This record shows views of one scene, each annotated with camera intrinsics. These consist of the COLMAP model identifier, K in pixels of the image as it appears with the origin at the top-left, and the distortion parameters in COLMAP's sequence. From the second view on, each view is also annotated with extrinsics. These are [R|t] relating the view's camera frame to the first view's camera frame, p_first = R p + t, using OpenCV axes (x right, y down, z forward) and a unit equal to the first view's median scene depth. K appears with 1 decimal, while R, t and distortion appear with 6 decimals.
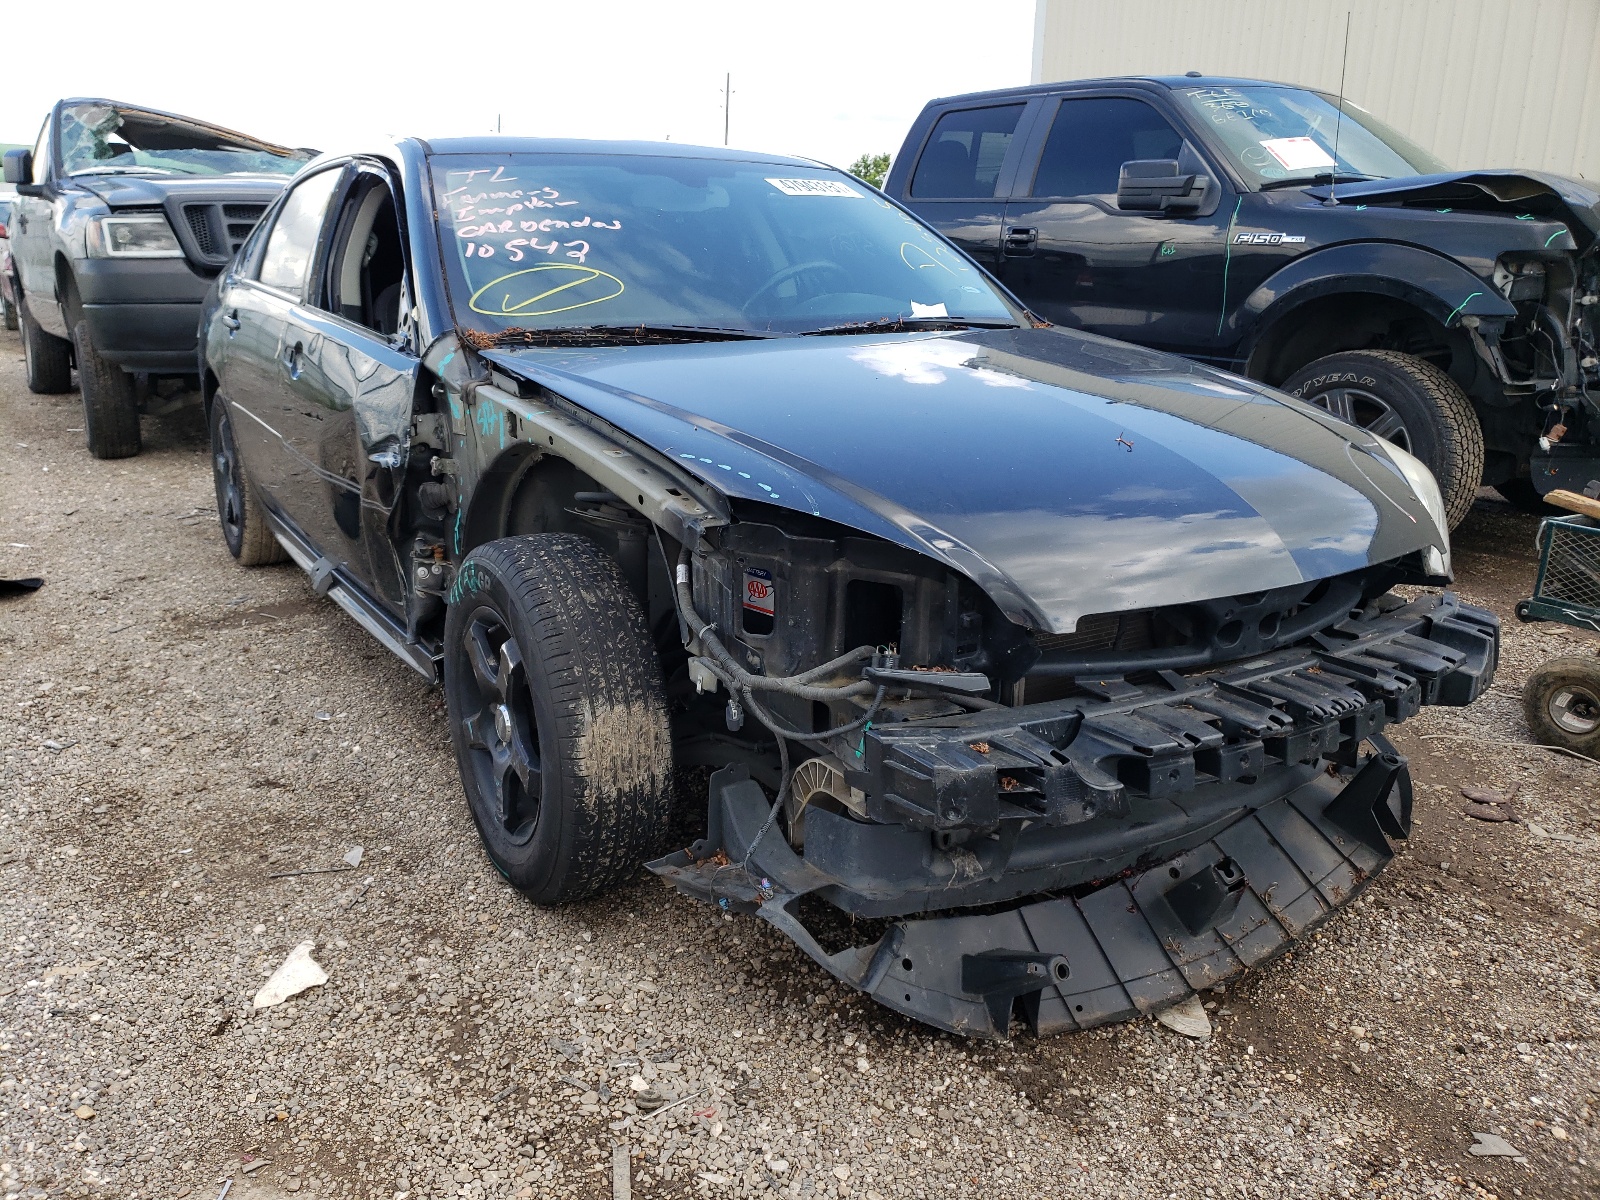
lens RADIAL K [[1181.0, 0, 793.8], [0, 1181.0, 575.3], [0, 0, 1]] dist [-0.007223, 0.037651]
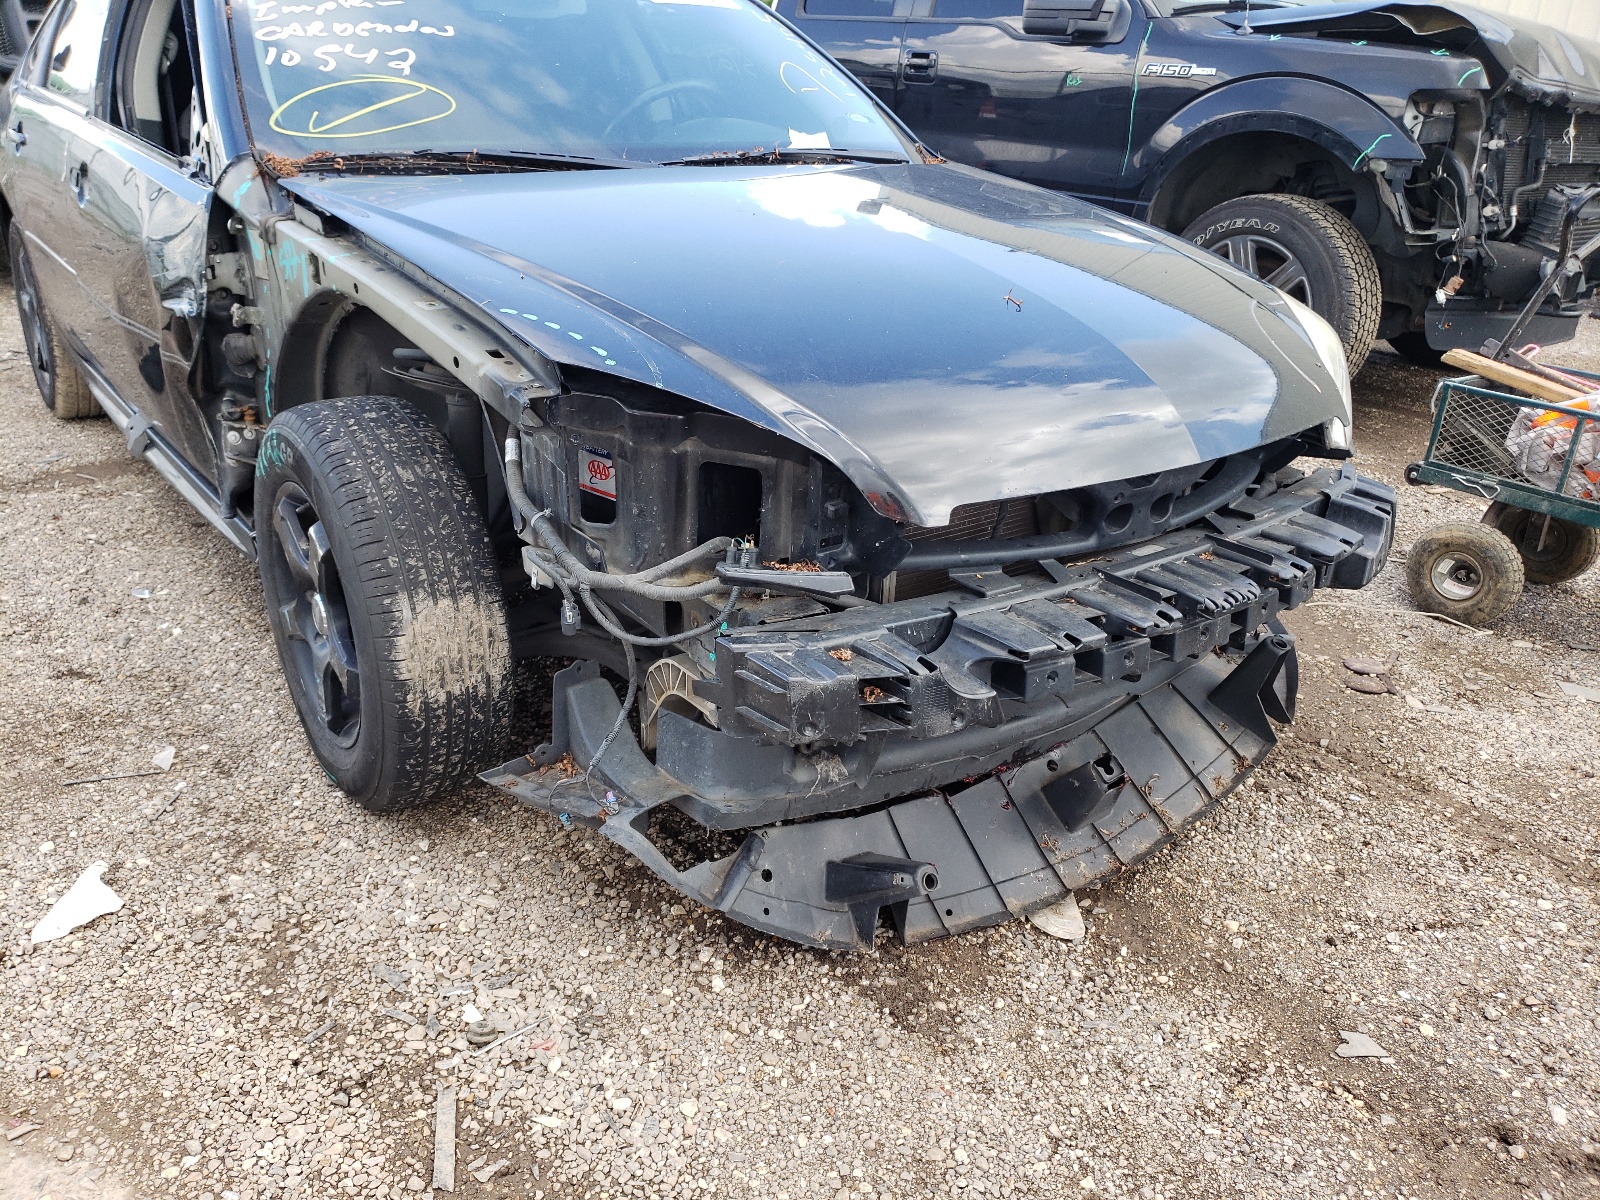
lens RADIAL K [[1181.0, 0, 793.8], [0, 1181.0, 575.3], [0, 0, 1]] dist [-0.007223, 0.037651]
pose [[0.996562, -0.008820, 0.082385, 0.041035], [-0.002185, 0.991175, 0.132542, -0.026022], [-0.082827, -0.132267, 0.987748, 0.109684]]
